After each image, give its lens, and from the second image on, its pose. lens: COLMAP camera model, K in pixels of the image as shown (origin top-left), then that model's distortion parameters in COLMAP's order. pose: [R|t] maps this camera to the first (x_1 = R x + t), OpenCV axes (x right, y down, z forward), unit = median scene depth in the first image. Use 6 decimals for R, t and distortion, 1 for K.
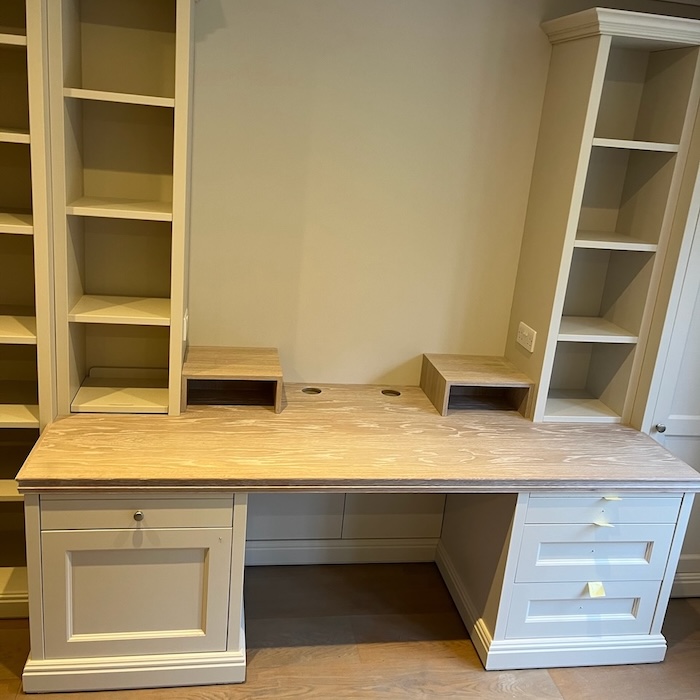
lens RADIAL K [[703.0, 0, 347.3], [0, 703.0, 320.2], [0, 0, 1]] dist [0.063499, -0.083367]
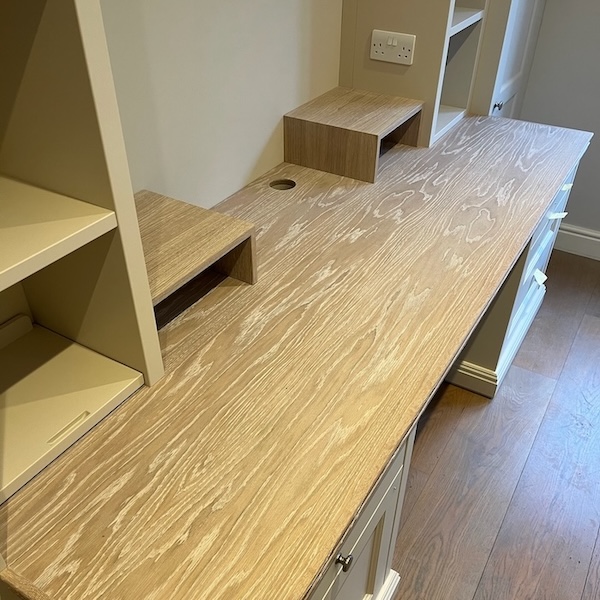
lens RADIAL K [[607.4, 0, 298.2], [0, 607.4, 320.1], [0, 0, 1]] dist [0.060856, -0.030703]
pose [[0.649022, -0.524152, 0.551394, -0.407017], [0.251746, 0.831921, 0.494501, -0.102469], [-0.717910, -0.182131, 0.671888, 0.629267]]
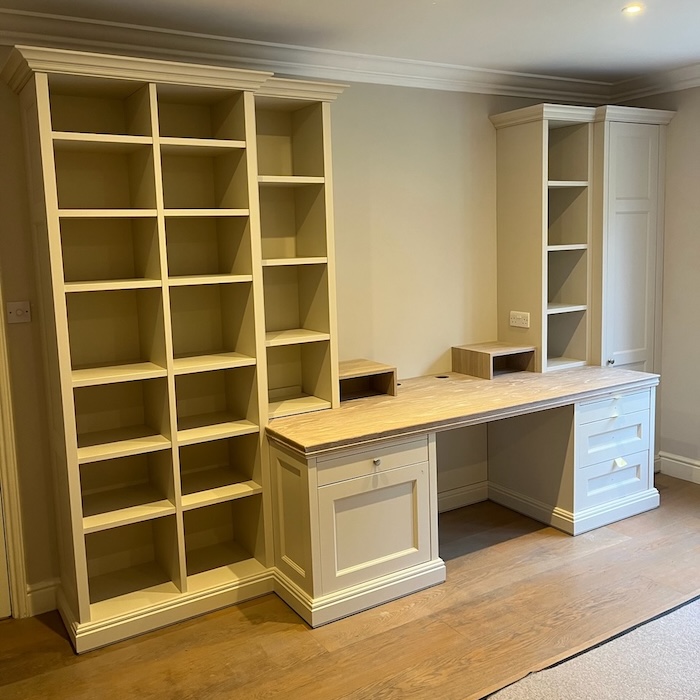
lens RADIAL K [[703.0, 0, 347.3], [0, 703.0, 320.2], [0, 0, 1]] dist [0.063499, -0.083367]
pose [[0.919429, -0.159272, 0.359560, -0.680269], [0.209036, 0.972384, -0.103795, 0.115839], [-0.333099, 0.170594, 0.927331, -0.266842]]
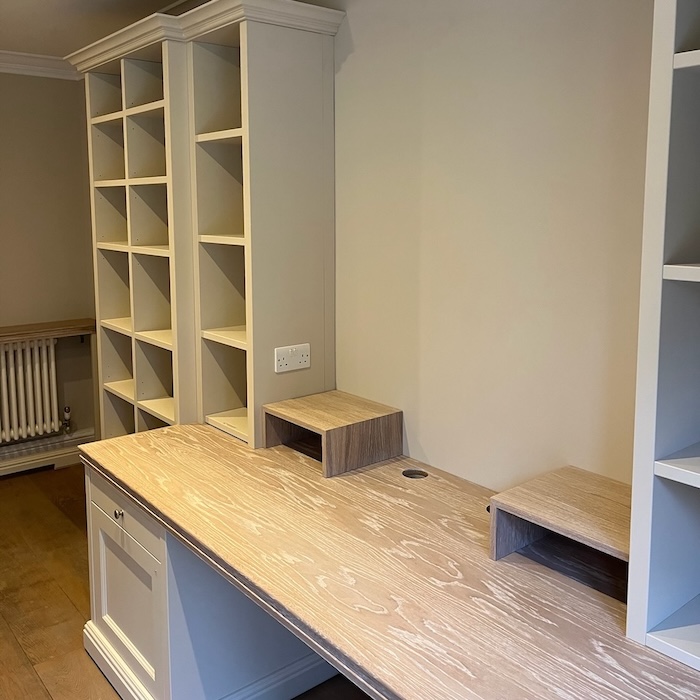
lens RADIAL K [[709.0, 0, 348.1], [0, 709.0, 285.4], [0, 0, 1]] dist [0.056986, -0.091296]
pose [[0.496643, 0.009750, -0.867900, 0.660422], [-0.189069, 0.977140, -0.097215, -0.011531], [0.847112, 0.212374, 0.487133, 0.596547]]
